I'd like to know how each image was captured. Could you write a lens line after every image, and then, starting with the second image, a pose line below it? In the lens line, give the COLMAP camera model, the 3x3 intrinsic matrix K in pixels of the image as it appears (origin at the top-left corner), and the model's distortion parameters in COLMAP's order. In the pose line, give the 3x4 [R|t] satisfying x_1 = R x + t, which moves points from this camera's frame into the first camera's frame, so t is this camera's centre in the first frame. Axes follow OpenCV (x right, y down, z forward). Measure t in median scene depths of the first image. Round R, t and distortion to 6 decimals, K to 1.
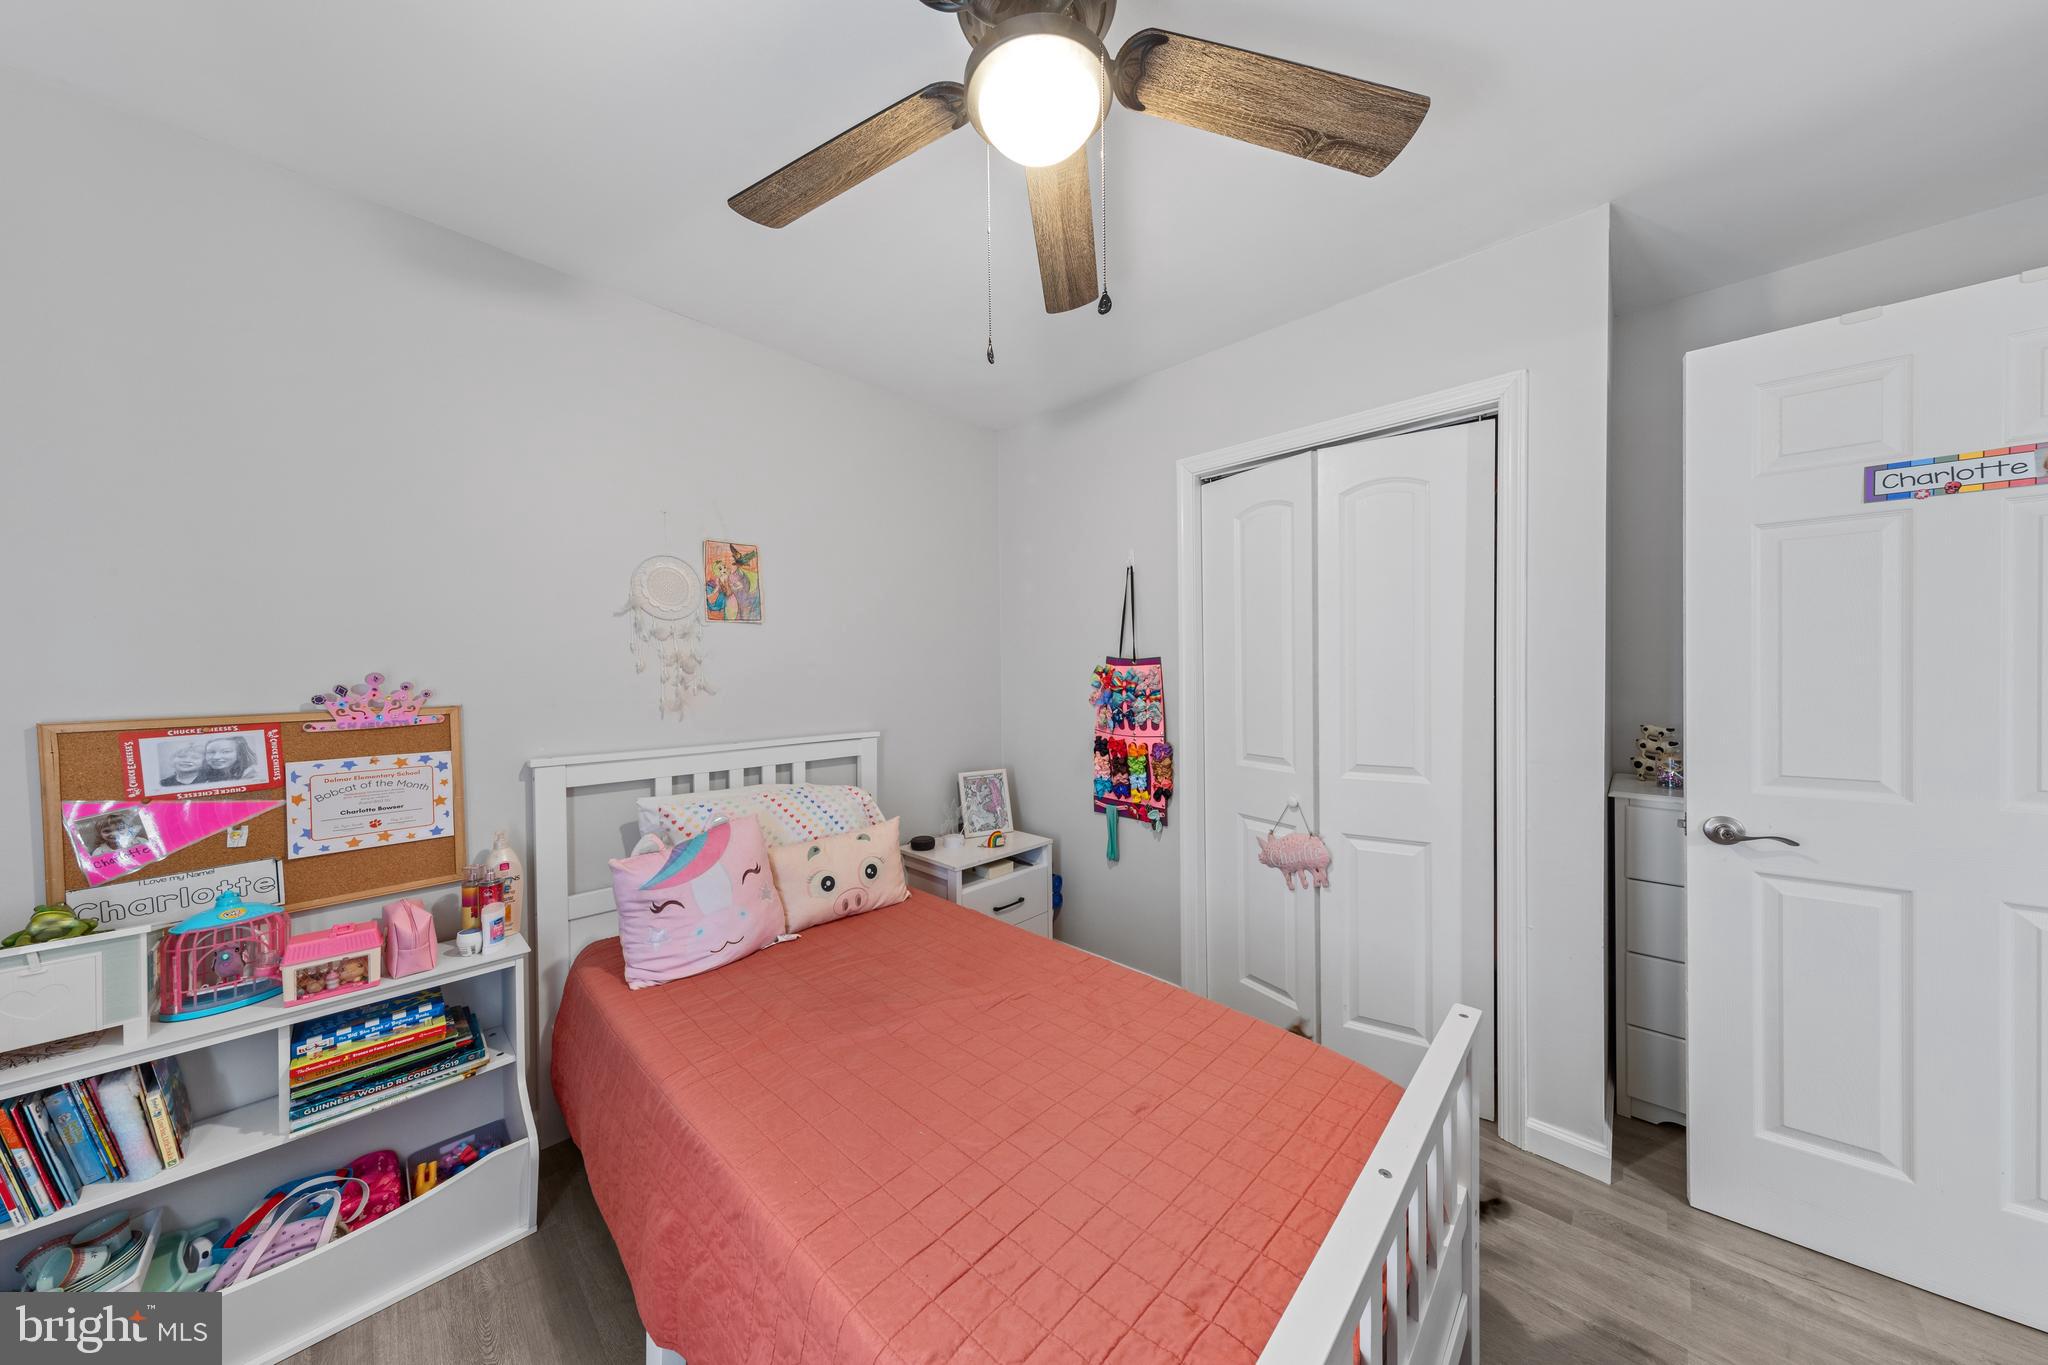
lens RADIAL K [[650.3, 0, 1027.9], [0, 650.3, 678.8], [0, 0, 1]] dist [0.008719, -0.000691]
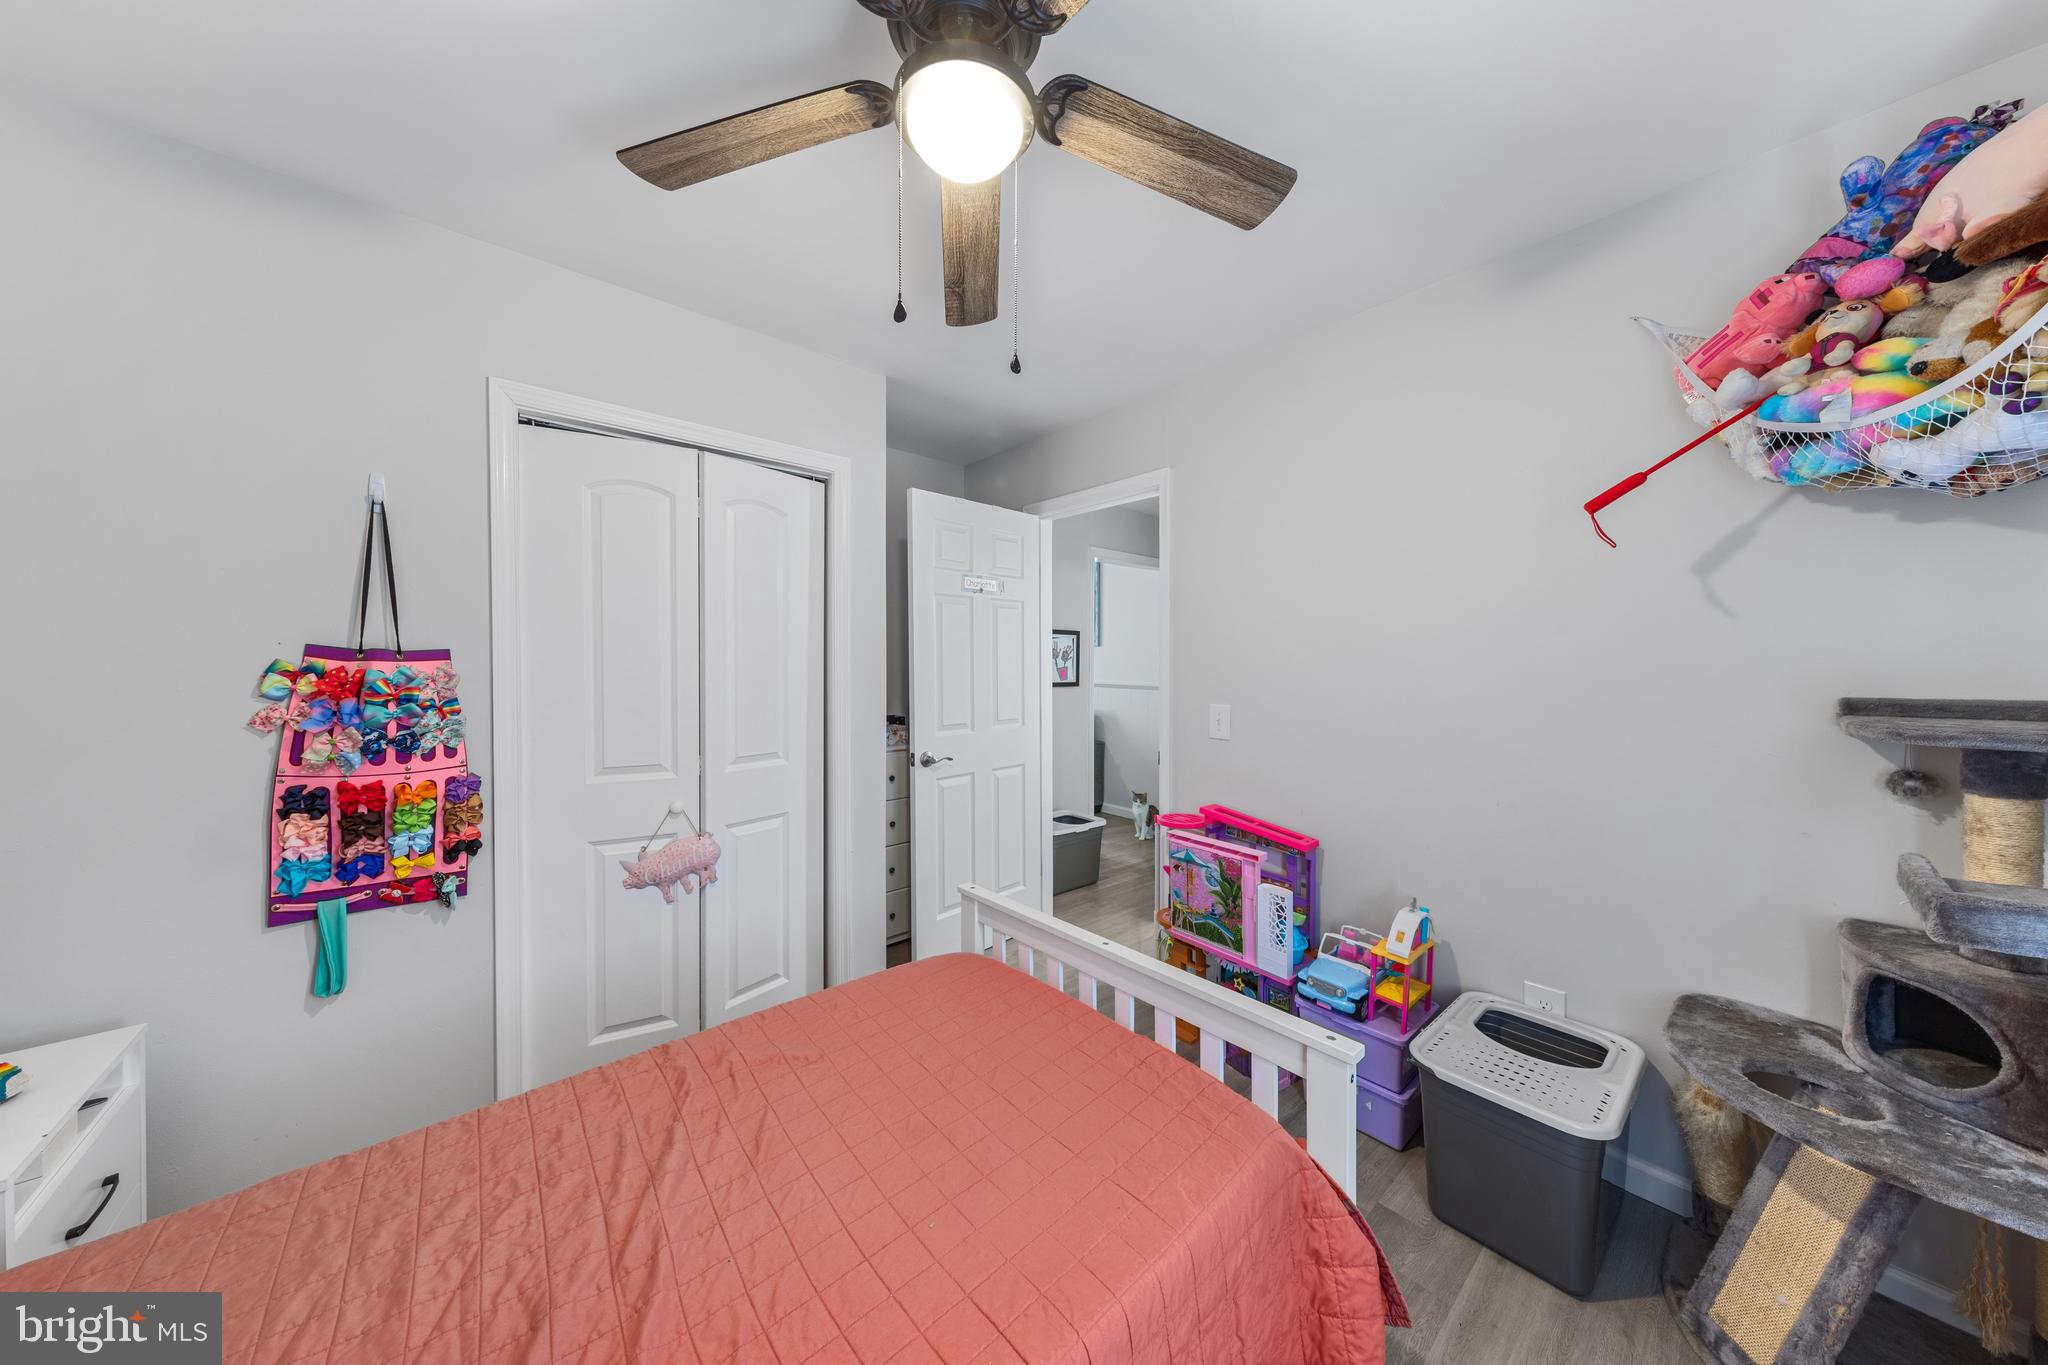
lens RADIAL K [[650.3, 0, 1029.6], [0, 650.3, 673.4], [0, 0, 1]] dist [0.008719, -0.000691]
pose [[0.084483, 0.001410, 0.996424, -0.424961], [0.014526, 0.999891, -0.002647, 0.001991], [-0.996319, 0.014697, 0.084453, 0.341000]]
